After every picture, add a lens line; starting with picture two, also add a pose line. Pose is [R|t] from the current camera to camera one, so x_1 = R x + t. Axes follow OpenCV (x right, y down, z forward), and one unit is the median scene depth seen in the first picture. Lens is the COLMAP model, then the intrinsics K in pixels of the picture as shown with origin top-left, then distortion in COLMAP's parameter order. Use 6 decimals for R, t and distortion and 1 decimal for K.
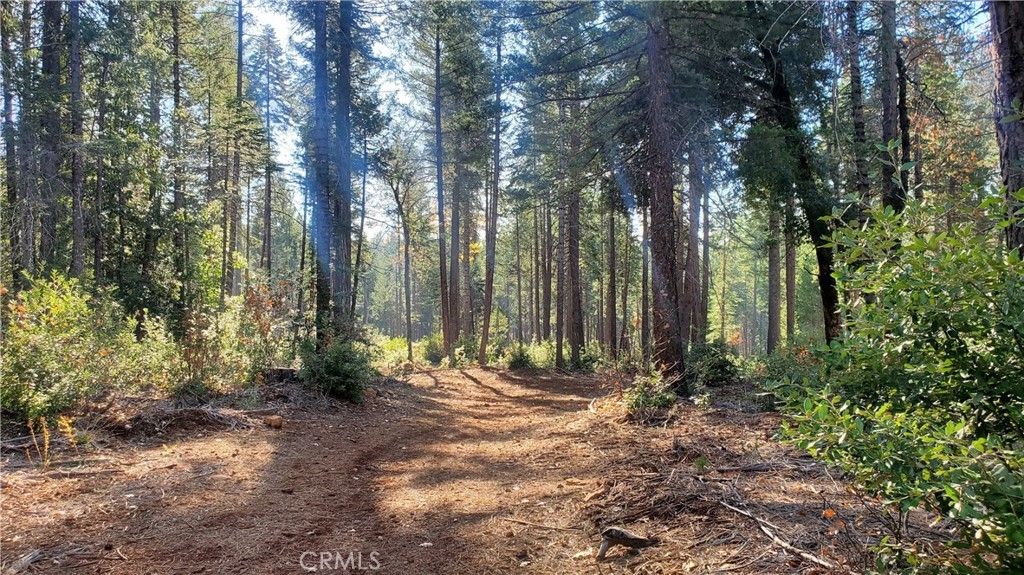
lens RADIAL K [[785.6, 0, 512.4], [0, 785.6, 287.3], [0, 0, 1]] dist [0.015944, 0.010757]
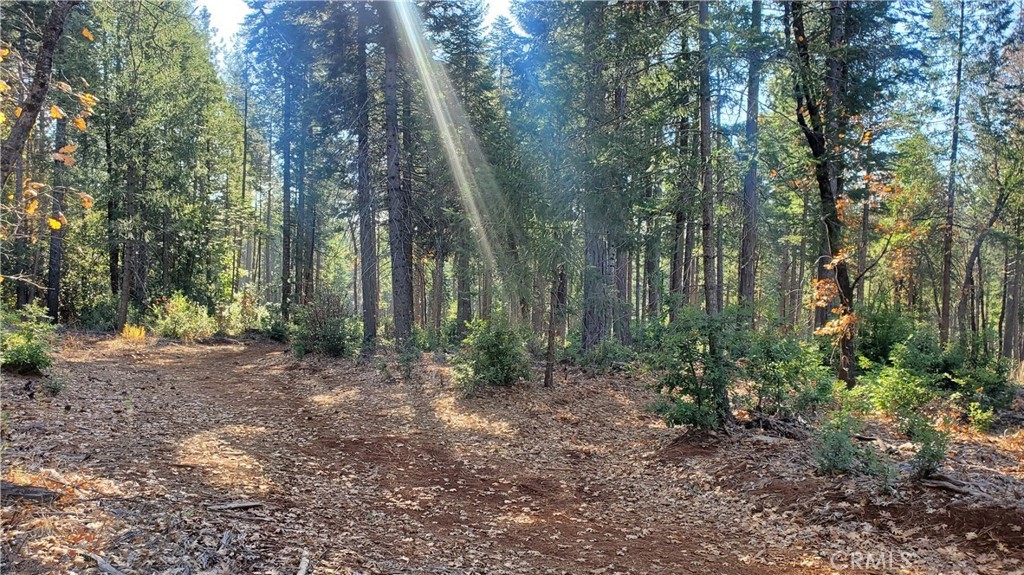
lens RADIAL K [[785.6, 0, 508.5], [0, 785.6, 287.1], [0, 0, 1]] dist [0.015944, 0.010757]
pose [[0.999530, 0.024714, -0.018141, 0.378865], [-0.024396, 0.999548, 0.017562, -0.062994], [0.018566, -0.017111, 0.999681, -1.012058]]
